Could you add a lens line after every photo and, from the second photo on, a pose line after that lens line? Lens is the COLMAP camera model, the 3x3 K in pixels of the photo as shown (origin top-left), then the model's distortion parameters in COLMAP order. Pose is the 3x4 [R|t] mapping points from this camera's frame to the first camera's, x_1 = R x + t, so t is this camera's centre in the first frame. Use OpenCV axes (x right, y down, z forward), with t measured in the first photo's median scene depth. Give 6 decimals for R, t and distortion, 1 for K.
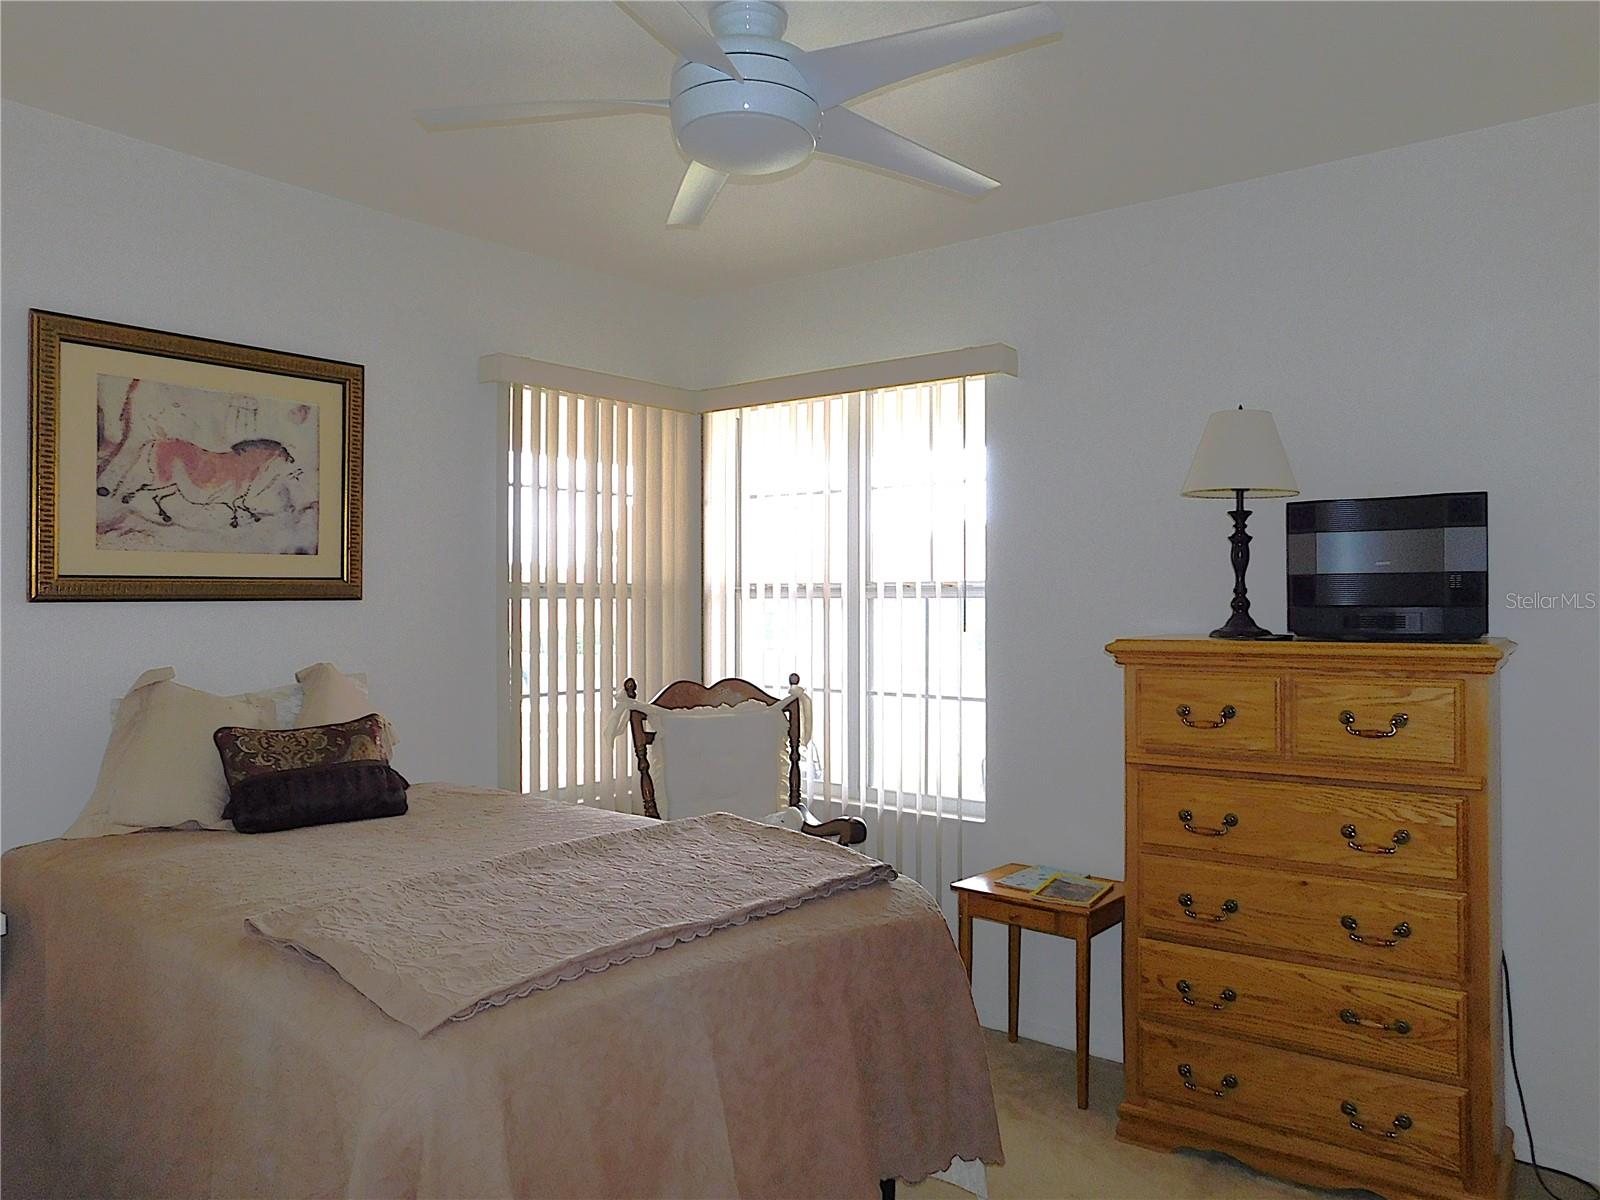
lens RADIAL K [[1138.5, 0, 801.6], [0, 1138.5, 598.2], [0, 0, 1]] dist [-0.011198, 0.000344]
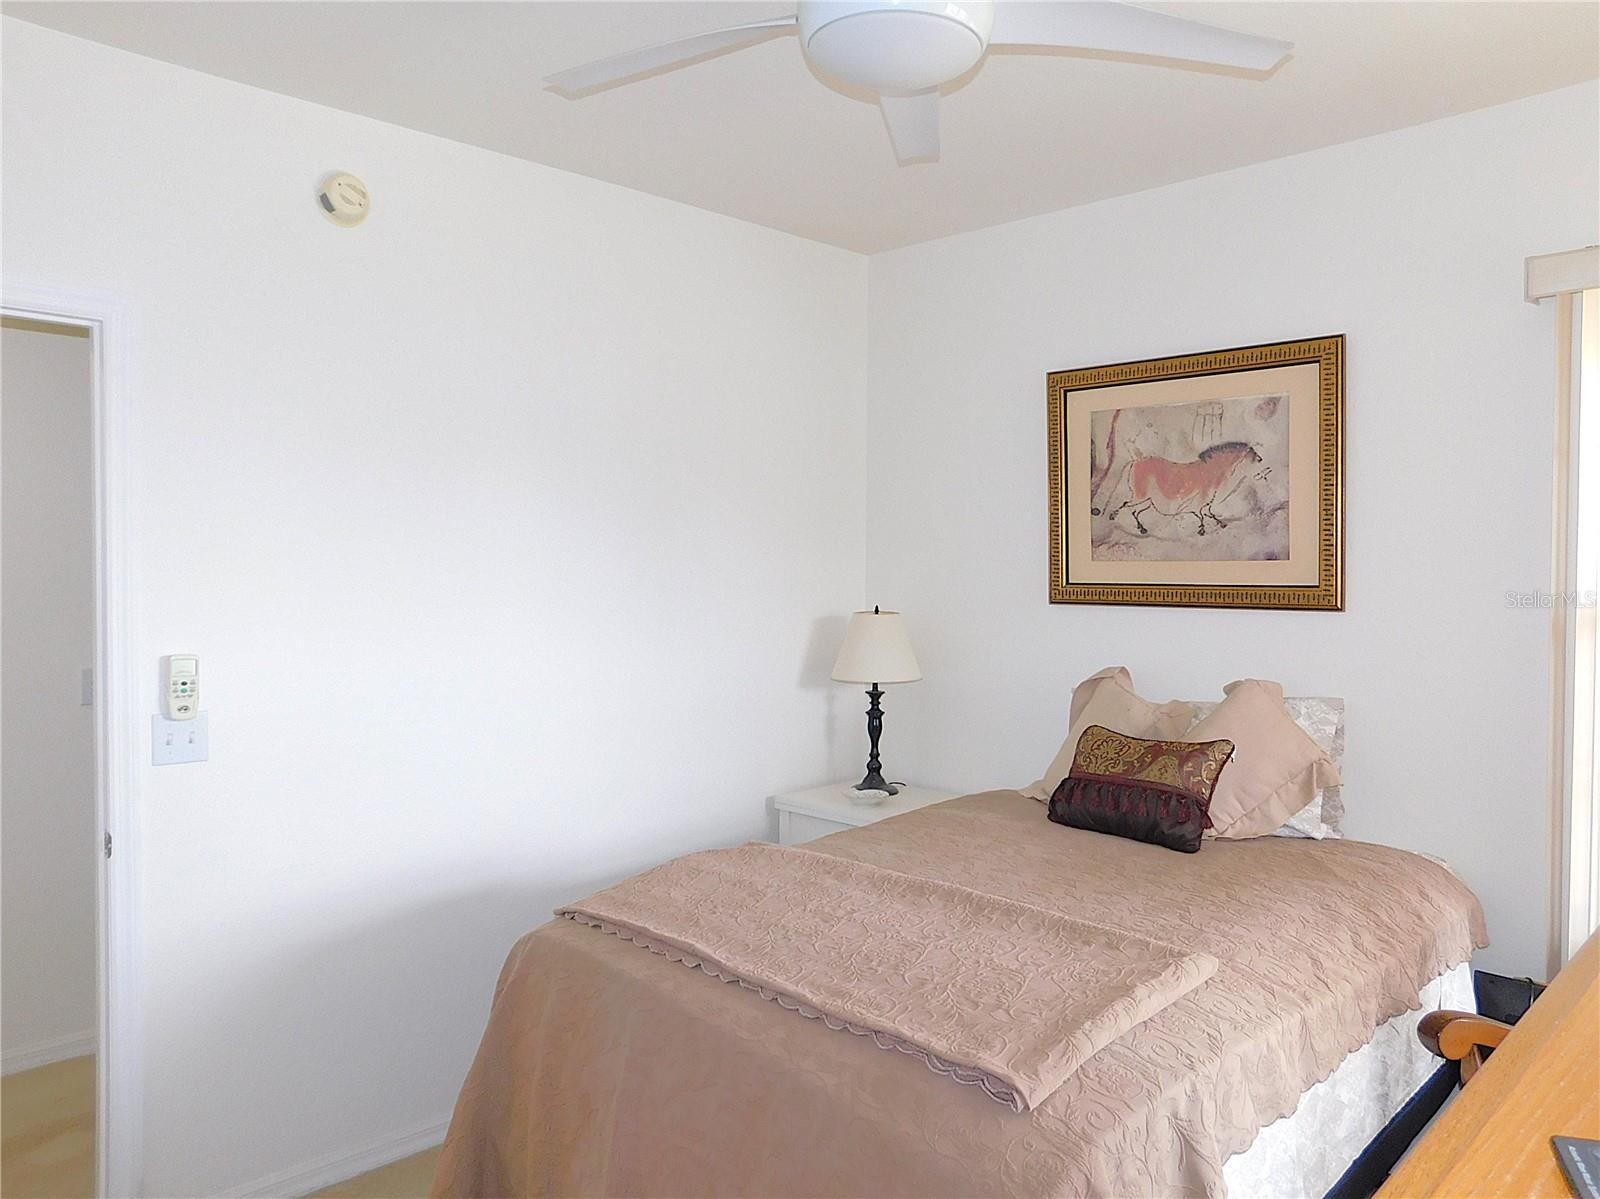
lens RADIAL K [[1138.5, 0, 802.4], [0, 1138.5, 589.3], [0, 0, 1]] dist [-0.011198, 0.000344]
pose [[-0.102021, 0.018181, -0.994616, 0.552799], [-0.007414, 0.999791, 0.019036, -0.031588], [0.994755, 0.009316, -0.101865, 0.765648]]
